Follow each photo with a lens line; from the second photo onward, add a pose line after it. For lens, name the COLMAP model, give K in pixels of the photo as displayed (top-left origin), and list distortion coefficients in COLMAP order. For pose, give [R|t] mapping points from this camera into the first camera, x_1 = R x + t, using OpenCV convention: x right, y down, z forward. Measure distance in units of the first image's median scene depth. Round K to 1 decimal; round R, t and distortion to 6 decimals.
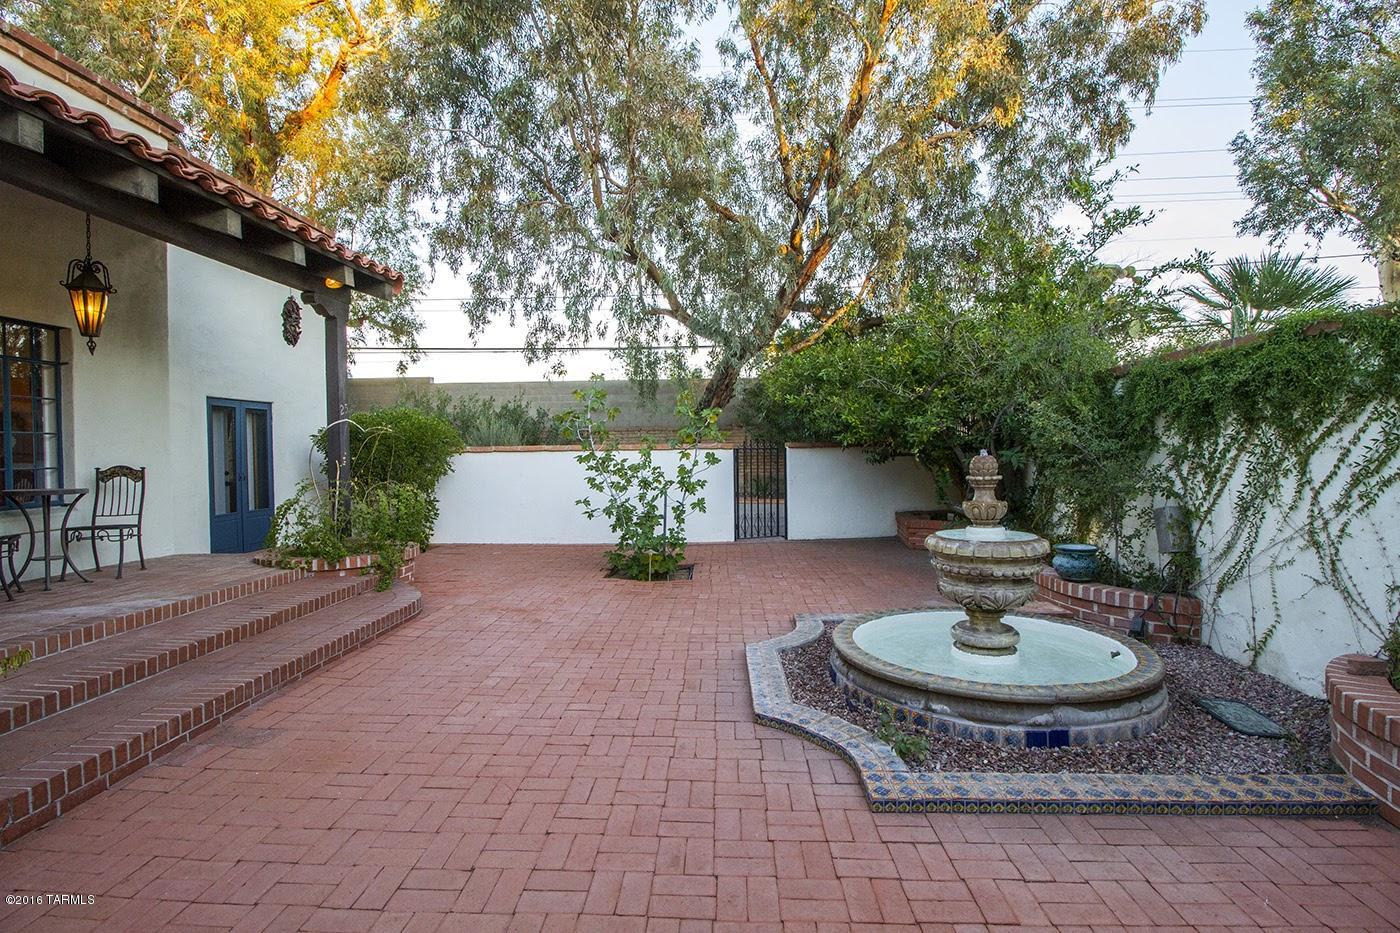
lens RADIAL K [[659.4, 0, 699.5], [0, 659.4, 463.3], [0, 0, 1]] dist [0.000771, 0.000021]
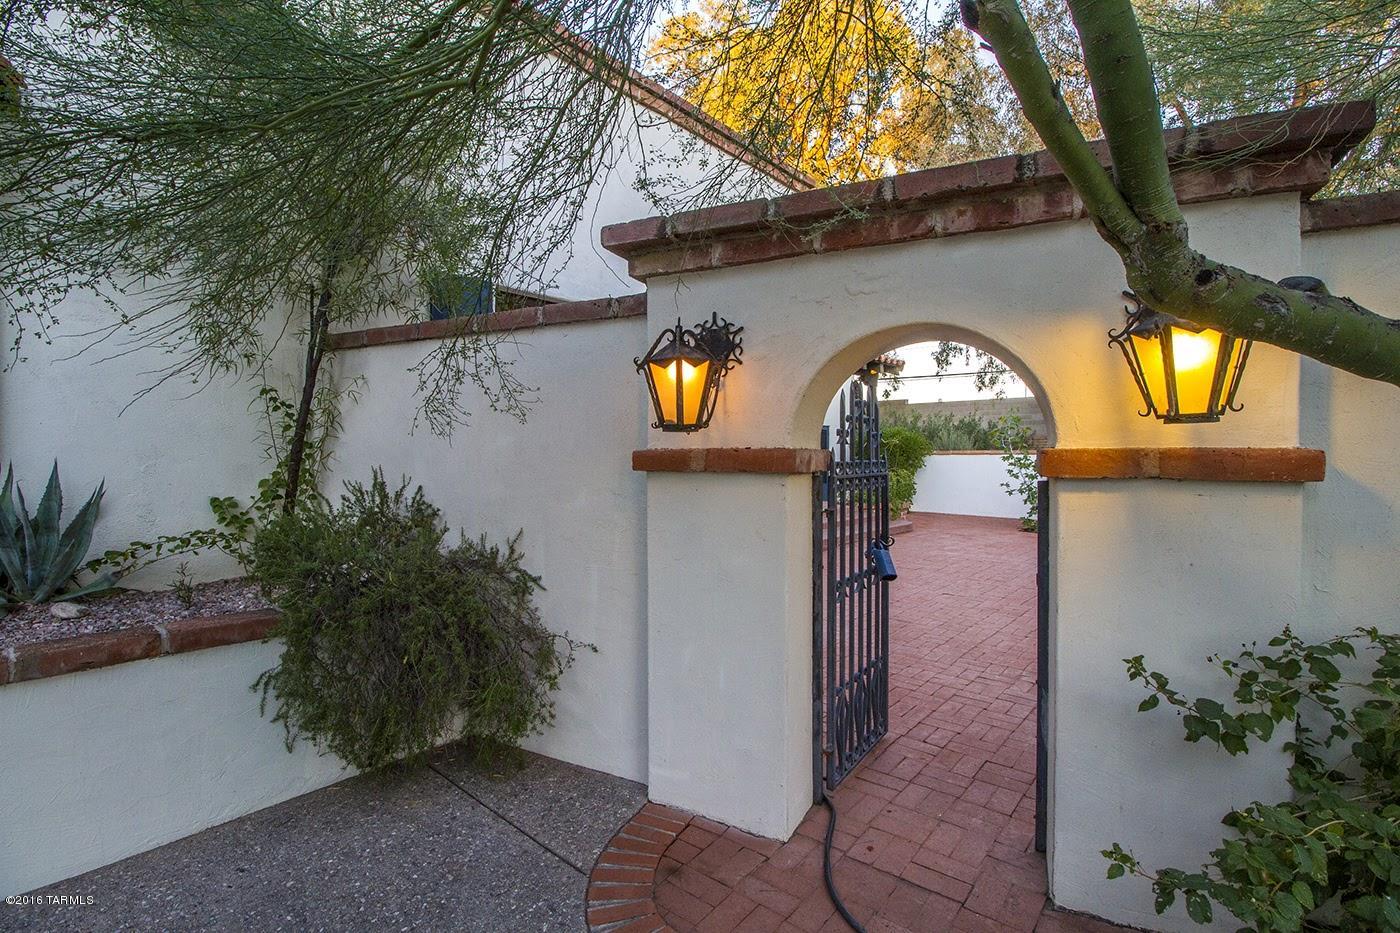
lens RADIAL K [[659.4, 0, 705.4], [0, 659.4, 464.8], [0, 0, 1]] dist [0.000771, 0.000021]
pose [[0.787305, 0.019641, -0.616251, 0.149879], [-0.022810, 0.999736, 0.002723, 0.013112], [0.616141, 0.011912, 0.787545, -0.457604]]
